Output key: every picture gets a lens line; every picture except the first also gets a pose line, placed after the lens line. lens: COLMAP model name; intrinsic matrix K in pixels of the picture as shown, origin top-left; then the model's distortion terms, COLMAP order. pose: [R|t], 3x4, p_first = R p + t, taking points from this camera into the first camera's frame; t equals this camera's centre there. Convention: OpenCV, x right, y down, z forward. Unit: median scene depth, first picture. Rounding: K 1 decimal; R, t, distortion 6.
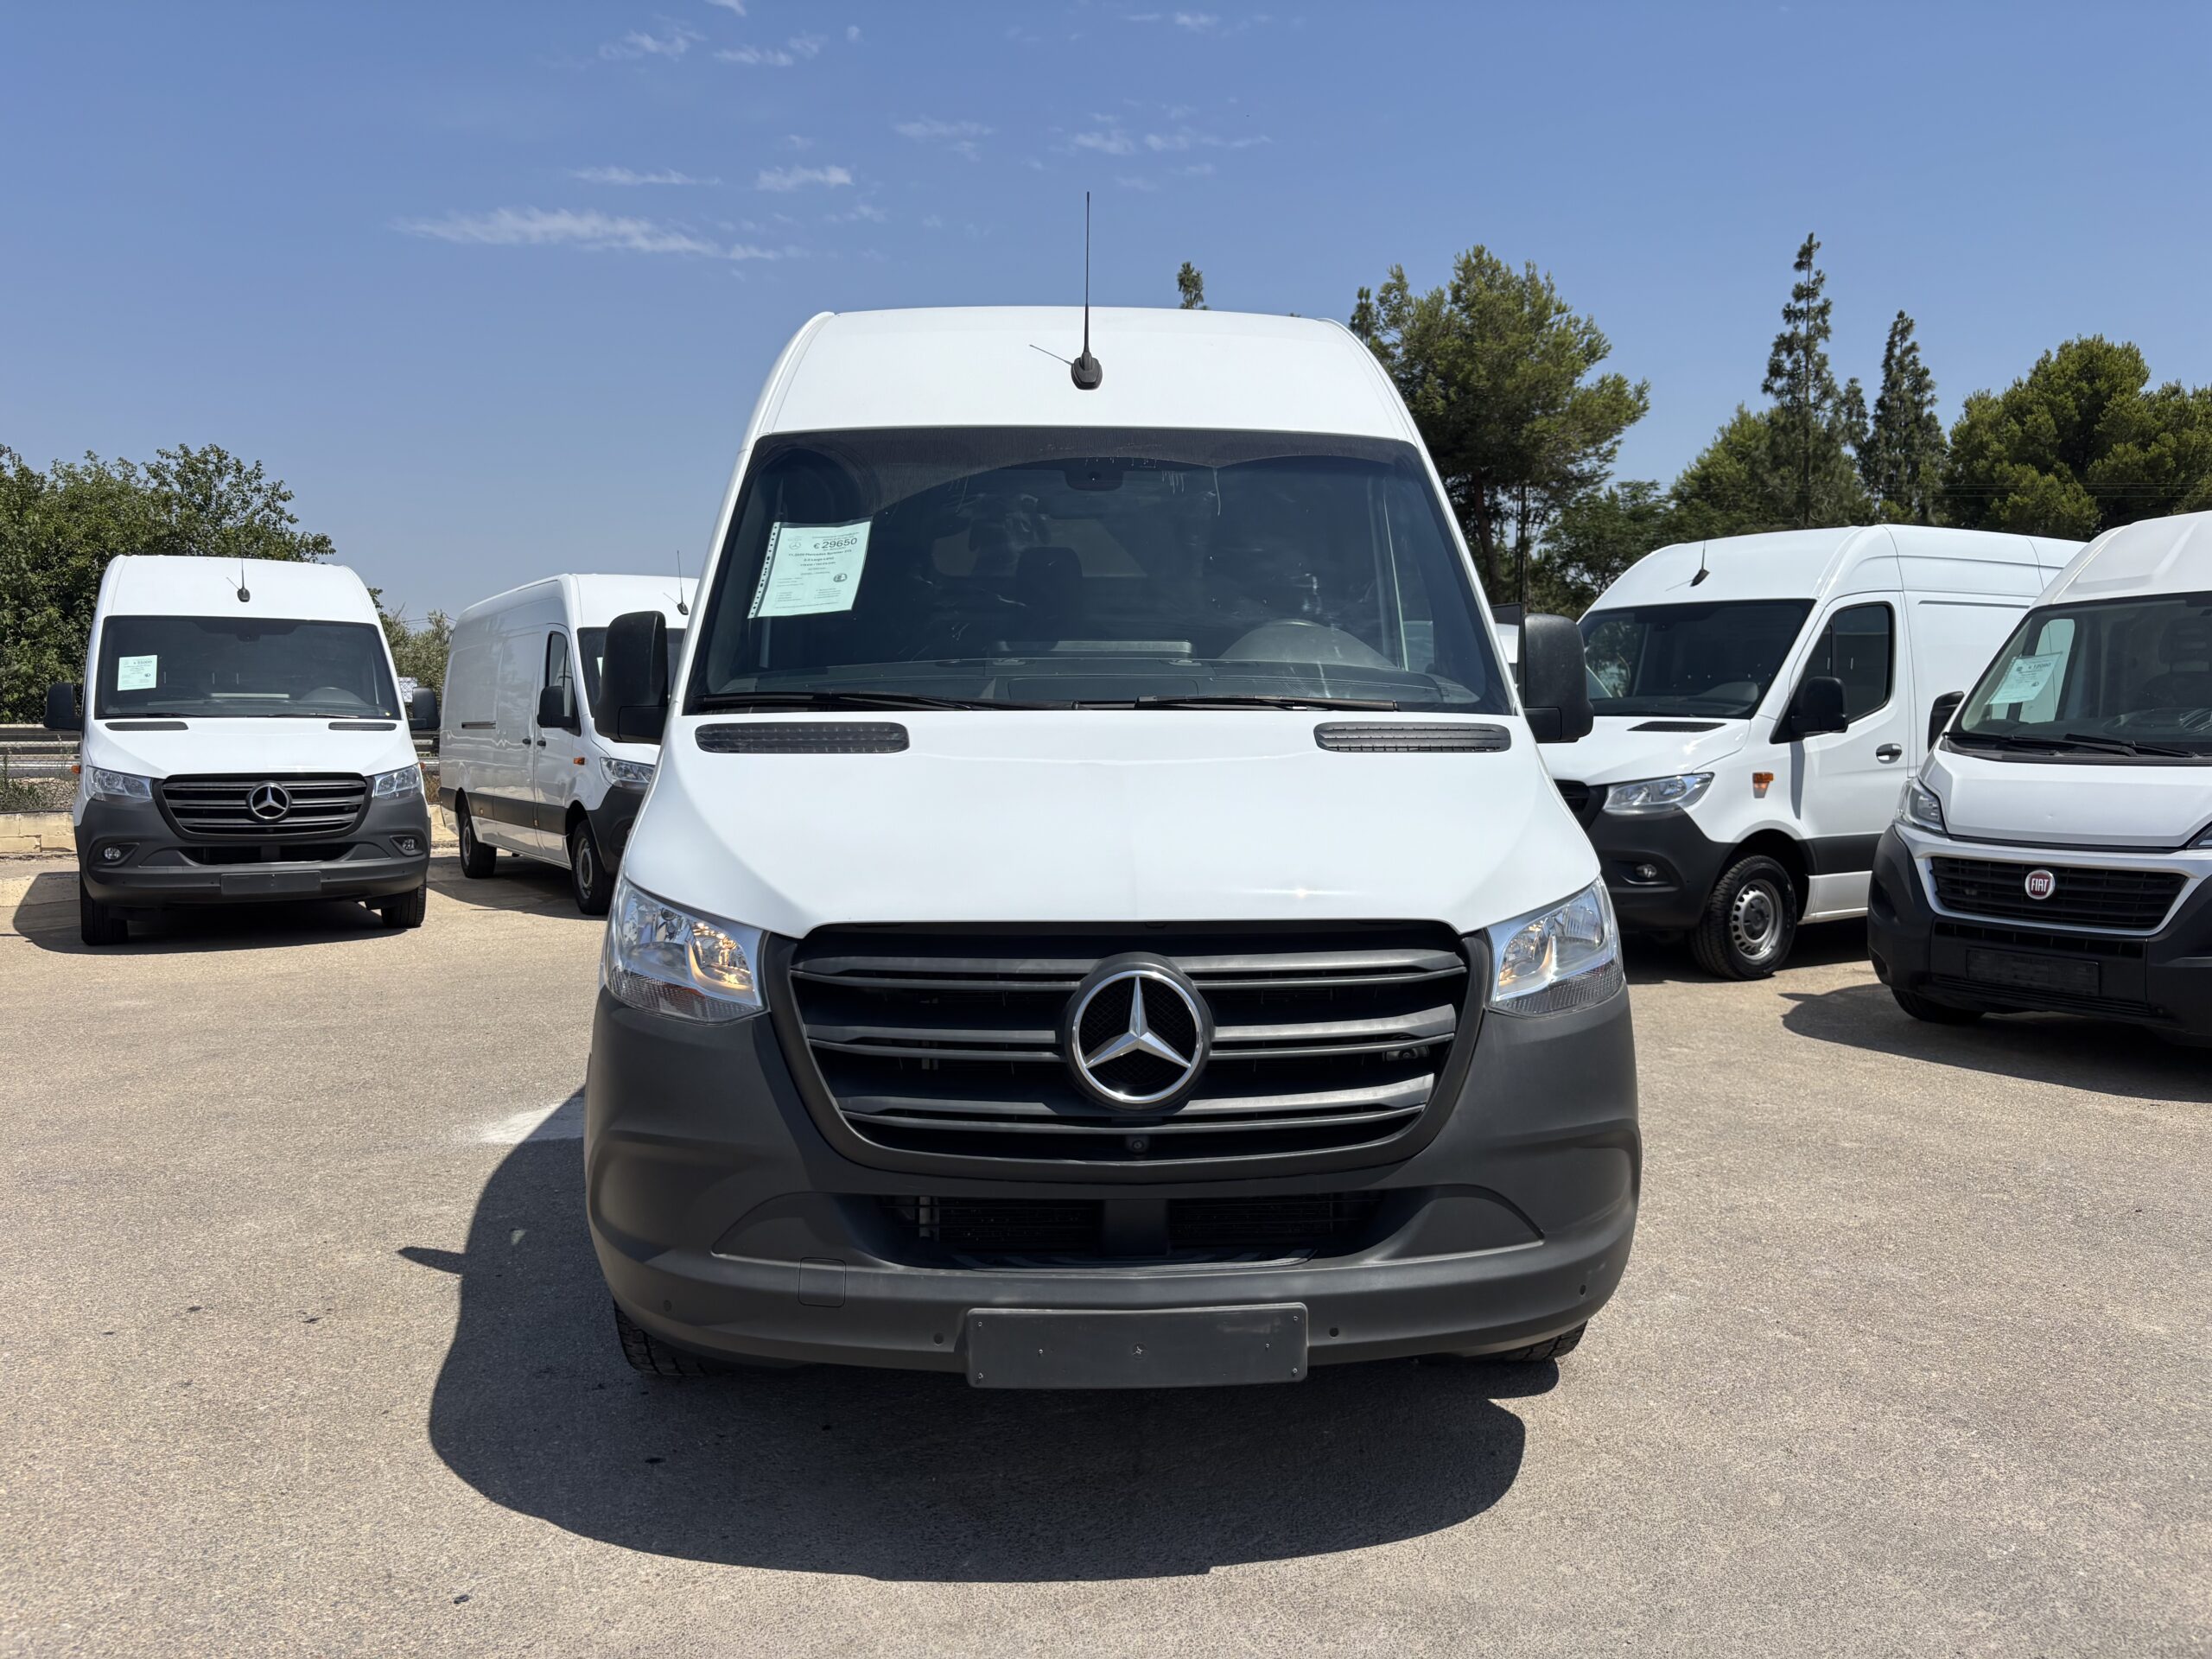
lens RADIAL K [[1677.3, 0, 1106.0], [0, 1677.3, 829.5], [0, 0, 1]] dist [0.047176, -0.107386]
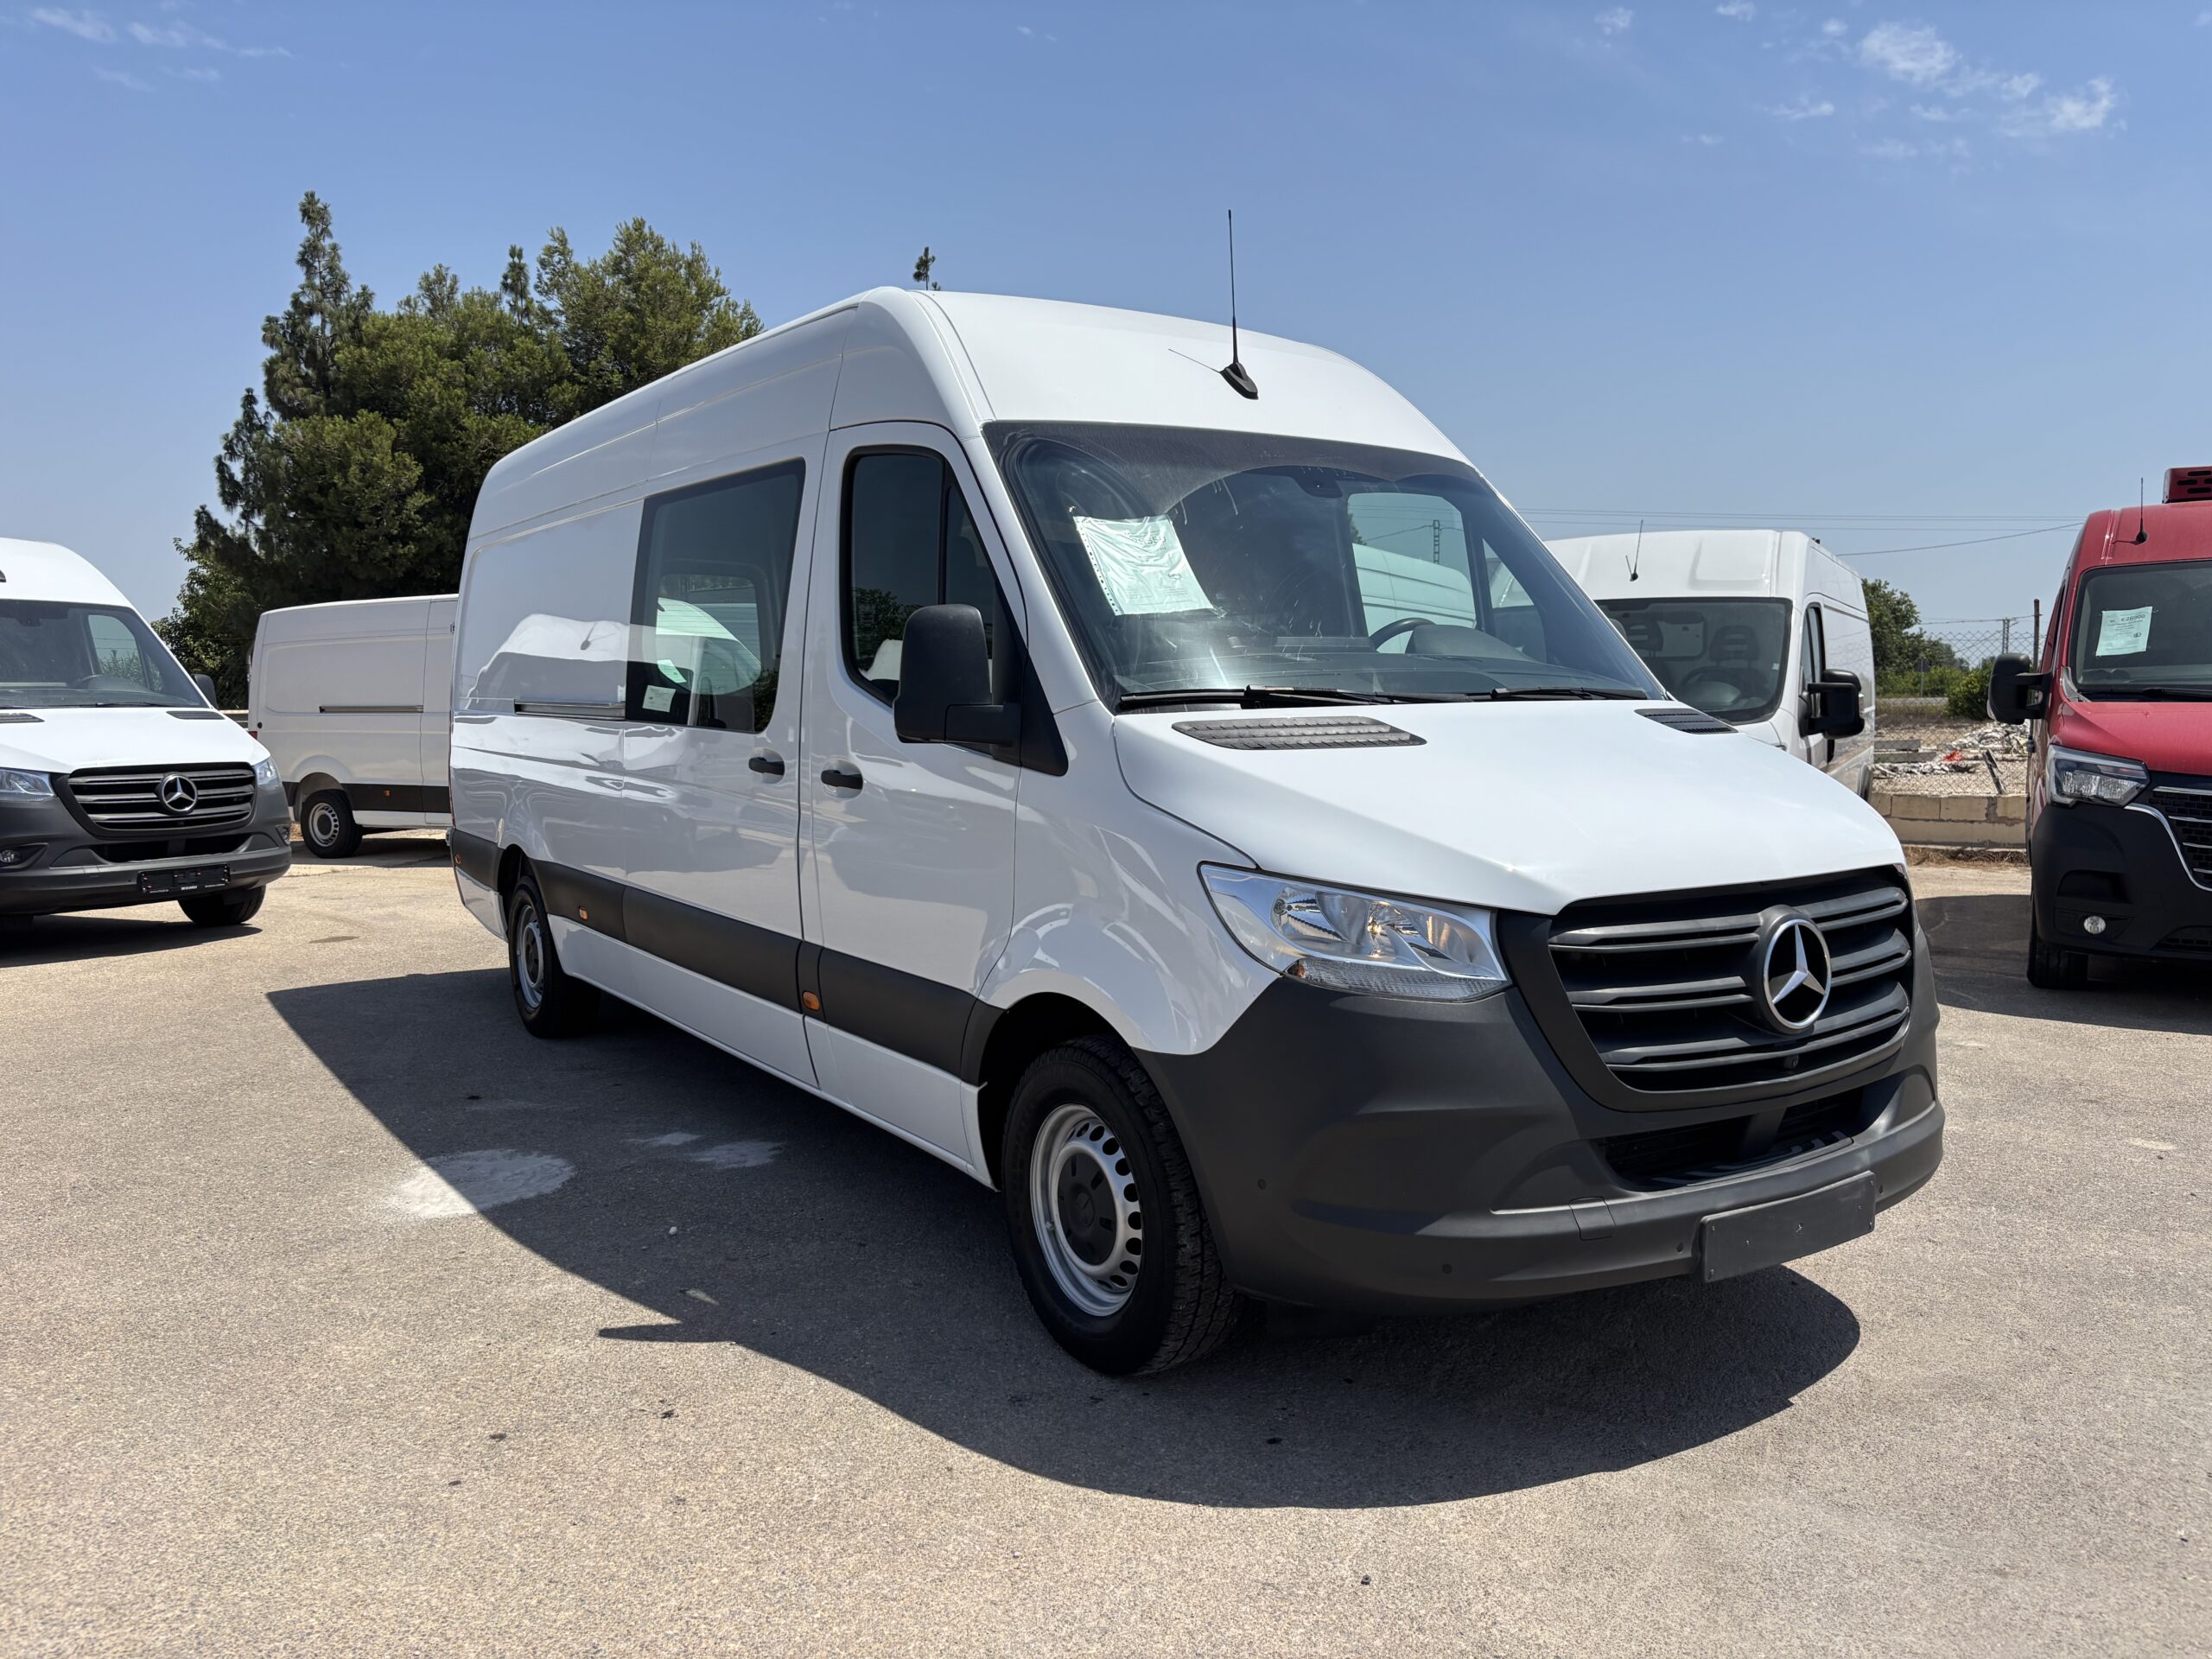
lens RADIAL K [[1695.1, 0, 1111.5], [0, 1695.1, 864.7], [0, 0, 1]] dist [0.002631, -0.004720]
pose [[0.860490, -0.055697, 0.506413, -0.891957], [0.040975, 0.998352, 0.040178, -0.021960], [-0.507817, -0.013822, 0.861354, 0.171458]]
